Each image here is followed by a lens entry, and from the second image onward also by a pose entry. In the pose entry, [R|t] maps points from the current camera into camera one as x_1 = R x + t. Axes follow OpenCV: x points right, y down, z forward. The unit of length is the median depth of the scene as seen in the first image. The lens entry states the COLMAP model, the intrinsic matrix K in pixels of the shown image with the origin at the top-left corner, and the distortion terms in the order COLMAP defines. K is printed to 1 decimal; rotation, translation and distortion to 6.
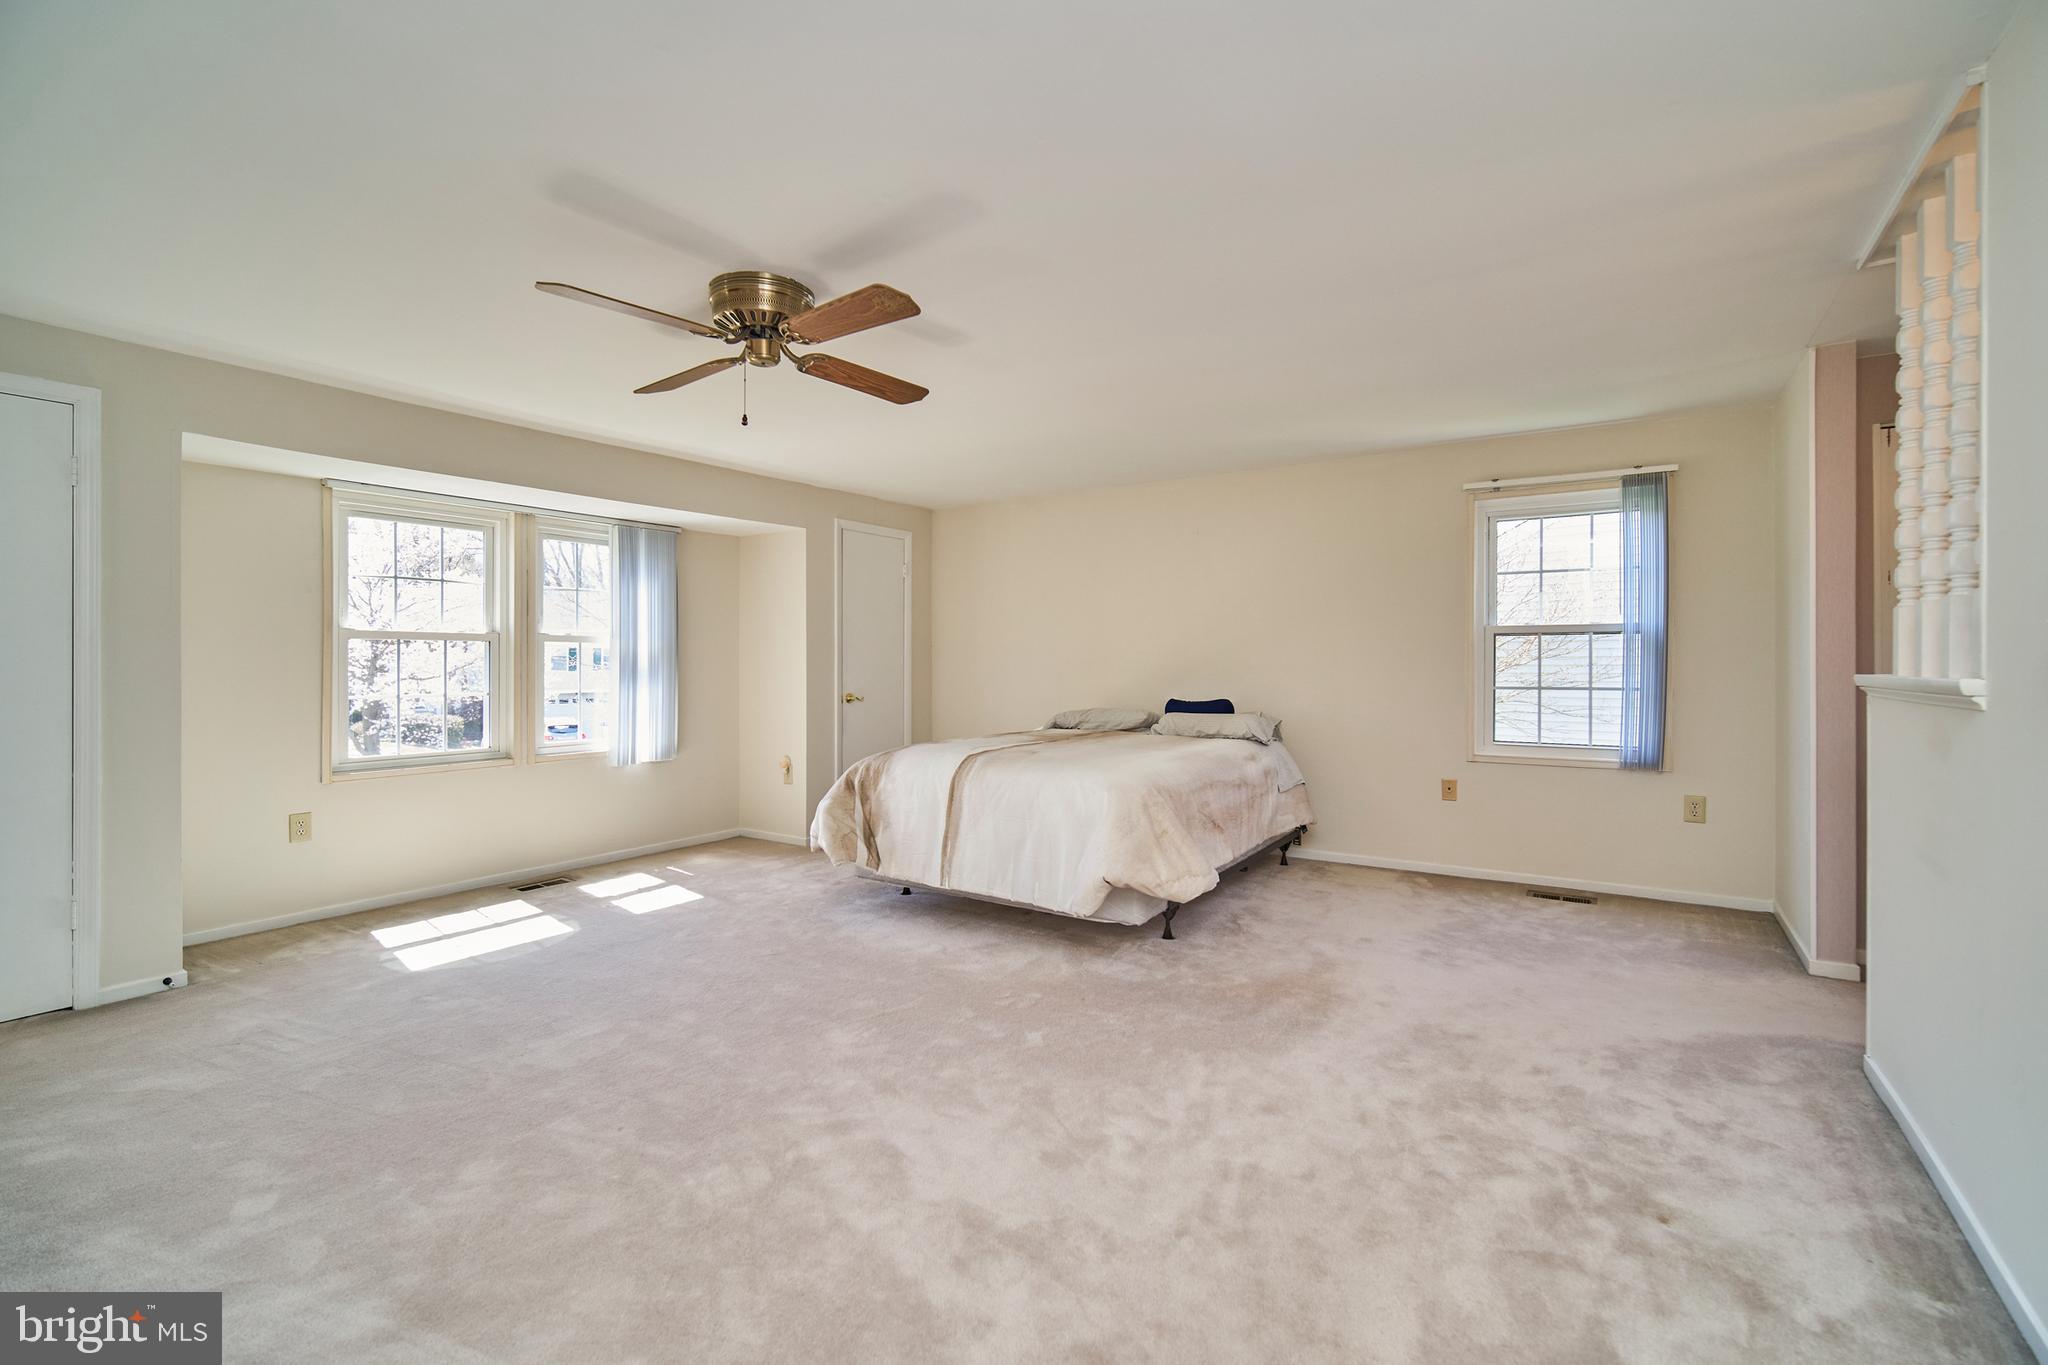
lens RADIAL K [[892.0, 0, 1032.6], [0, 892.0, 675.0], [0, 0, 1]] dist [-0.003300, 0.000309]
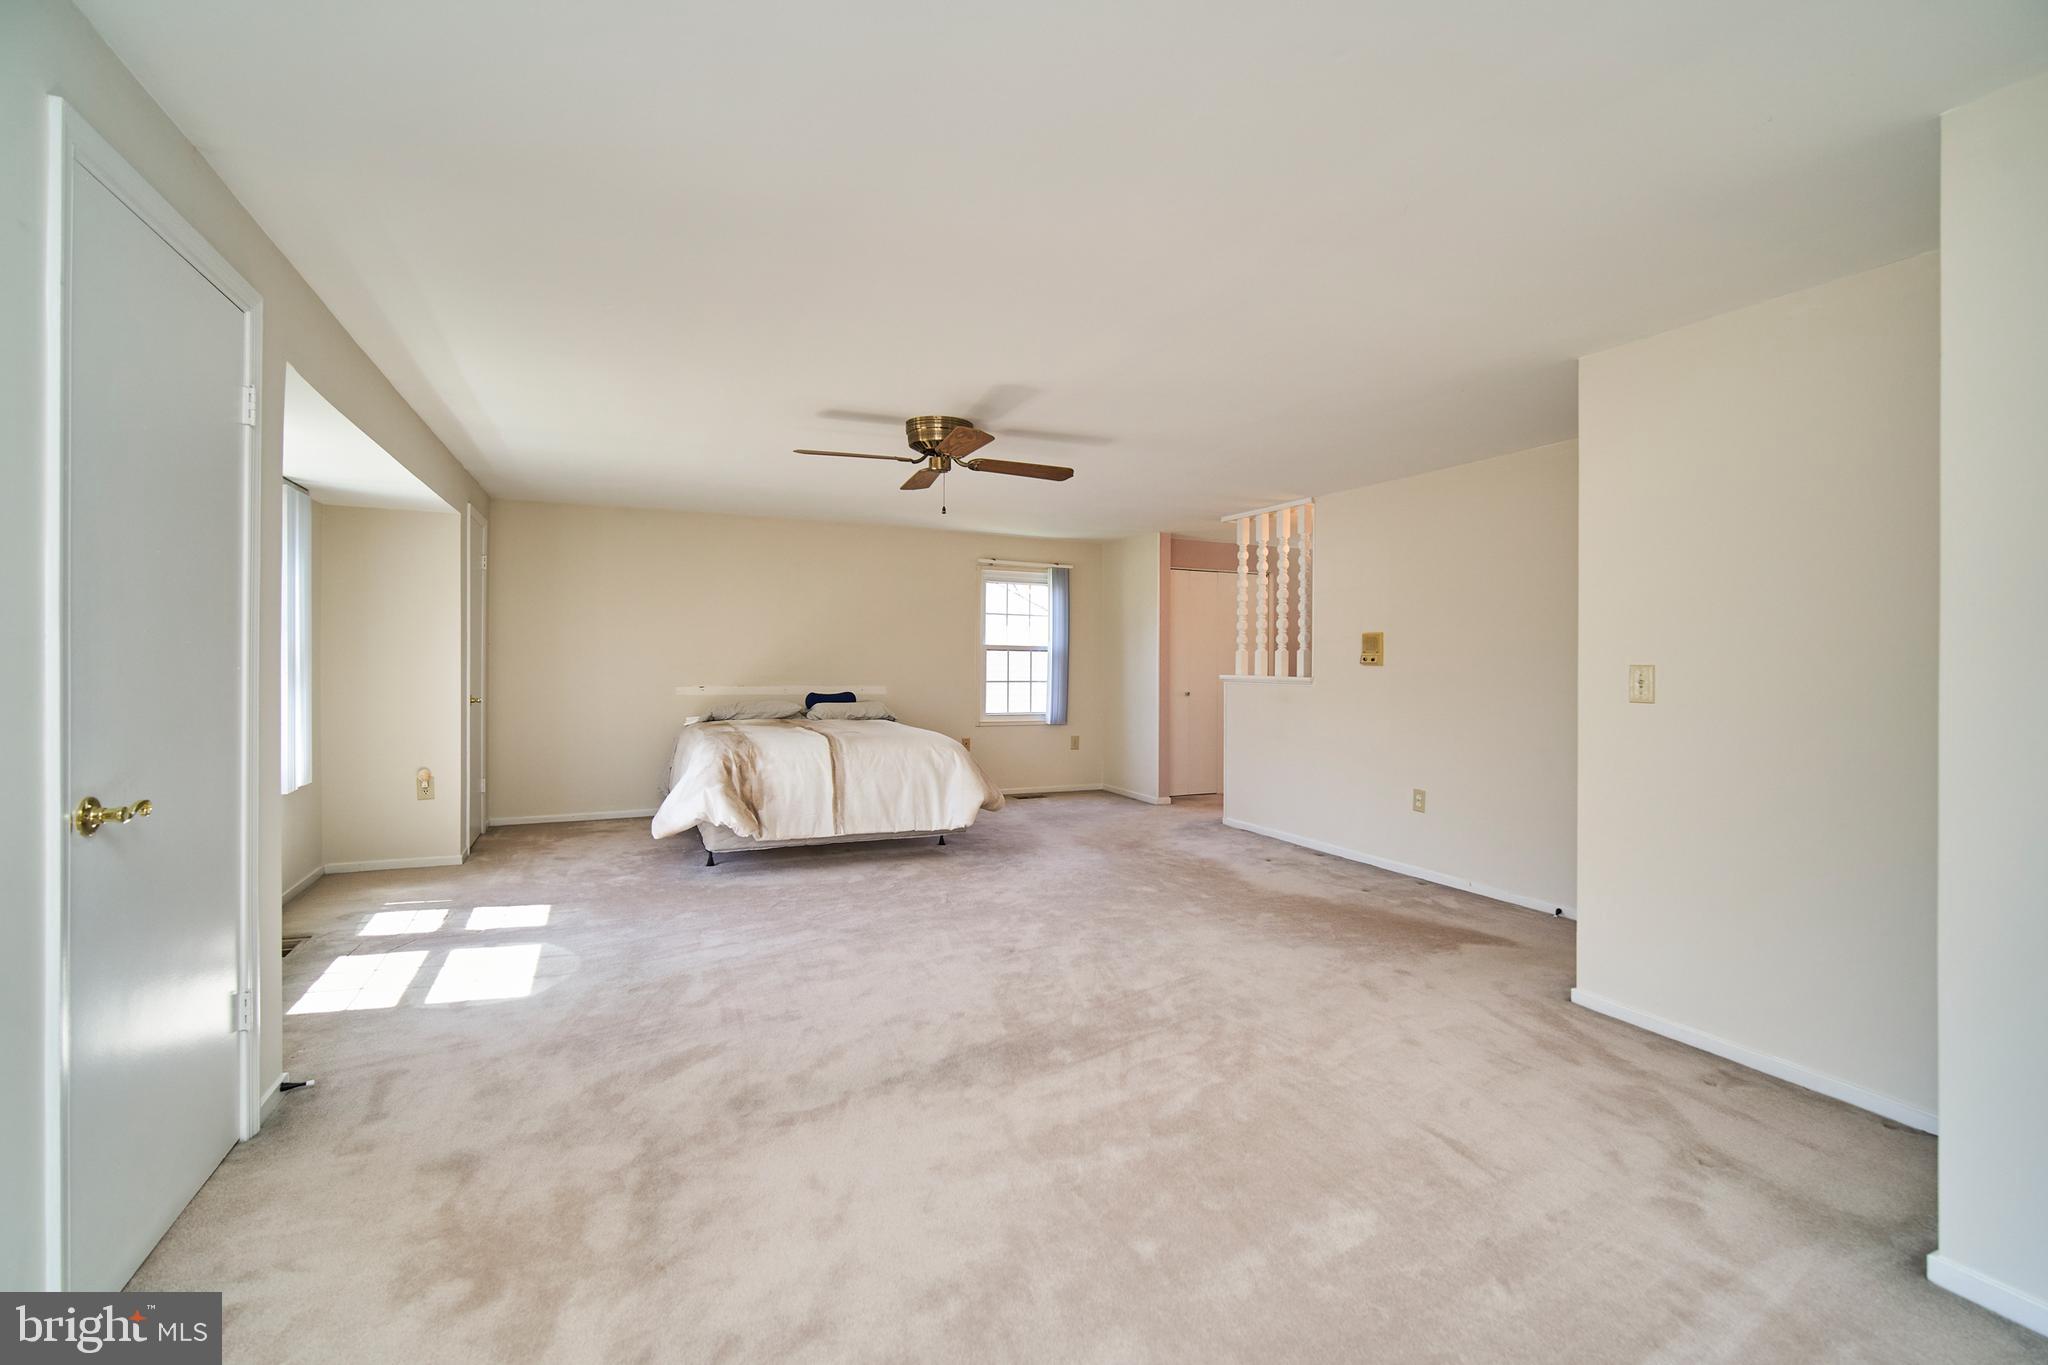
lens RADIAL K [[892.0, 0, 1027.4], [0, 892.0, 665.2], [0, 0, 1]] dist [-0.003300, 0.000309]
pose [[0.542183, 0.004116, 0.840250, -0.889325], [0.000876, 0.999985, -0.005464, -0.007527], [-0.840260, 0.003699, 0.542171, 0.025323]]
